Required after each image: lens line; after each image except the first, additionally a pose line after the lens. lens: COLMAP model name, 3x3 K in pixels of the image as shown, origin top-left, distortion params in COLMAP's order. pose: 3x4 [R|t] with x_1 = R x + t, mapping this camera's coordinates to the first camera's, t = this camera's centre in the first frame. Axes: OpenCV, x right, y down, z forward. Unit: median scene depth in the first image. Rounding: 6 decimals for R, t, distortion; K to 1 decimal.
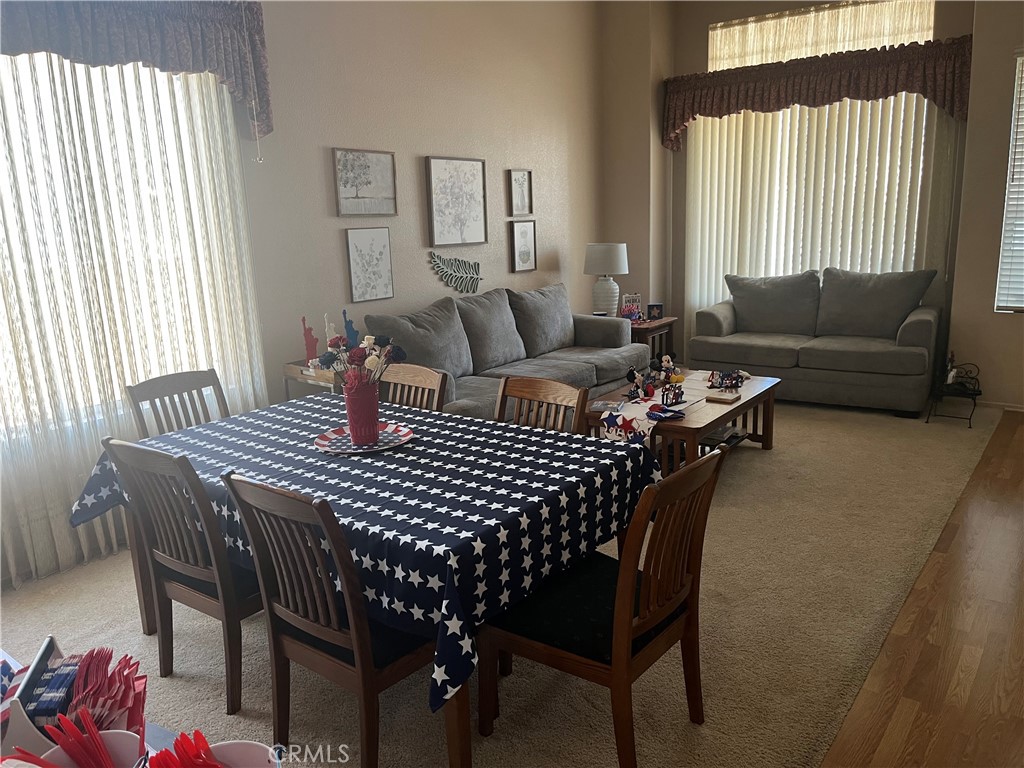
lens RADIAL K [[790.2, 0, 511.1], [0, 790.2, 385.3], [0, 0, 1]] dist [-0.000486, -0.003964]
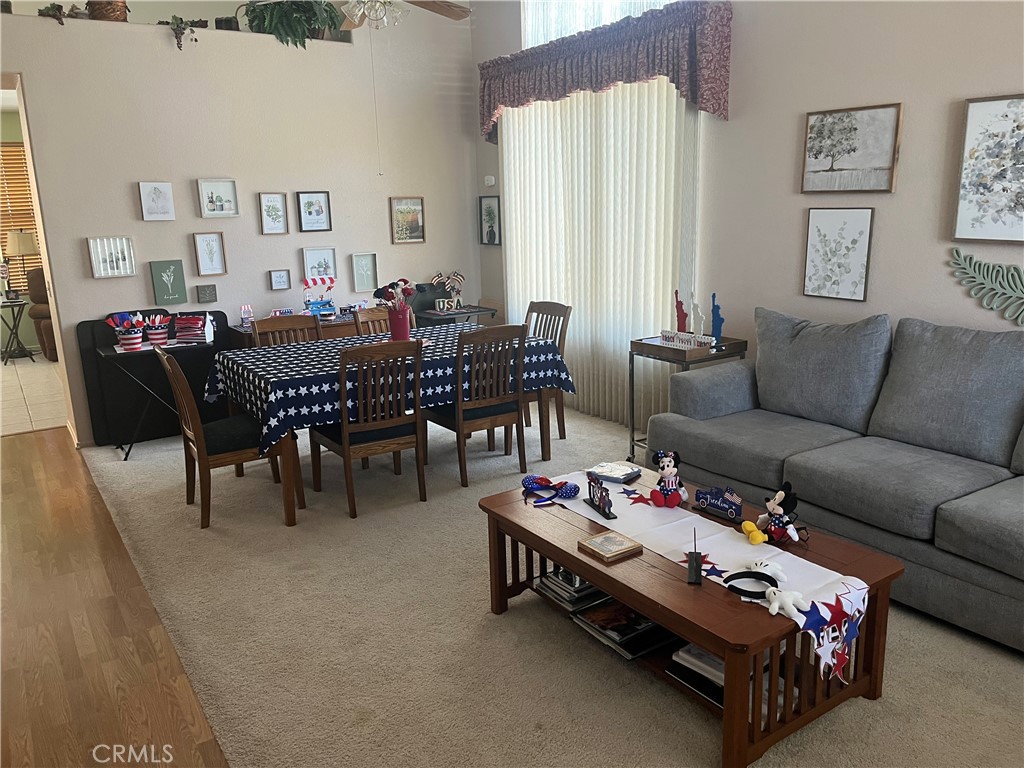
lens RADIAL K [[790.2, 0, 513.1], [0, 790.2, 384.0], [0, 0, 1]] dist [-0.000486, -0.003964]
pose [[-0.325130, 0.261564, -0.908776, 0.720014], [-0.158514, 0.932317, 0.325051, -0.247927], [0.932289, 0.249738, -0.261663, 0.974618]]
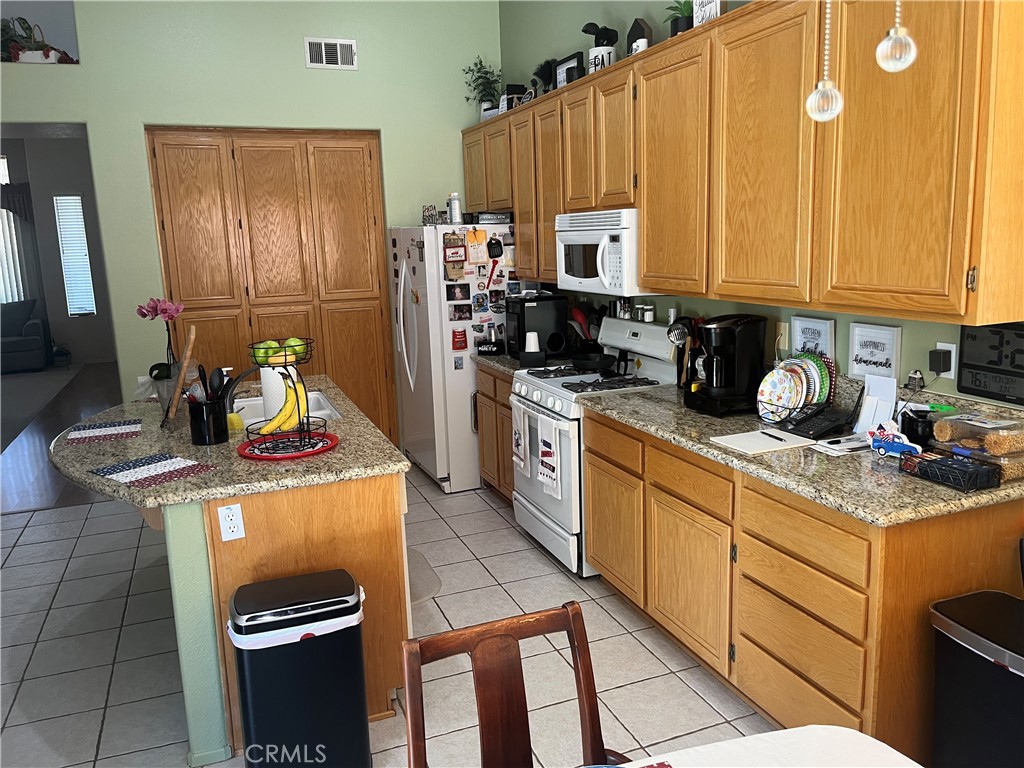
lens RADIAL K [[790.2, 0, 510.5], [0, 790.2, 385.3], [0, 0, 1]] dist [-0.000486, -0.003964]
pose [[0.521464, -0.138129, 0.842019, -0.405852], [0.192817, 0.980361, 0.041412, 0.162766], [-0.831202, 0.140761, 0.537856, -0.771364]]
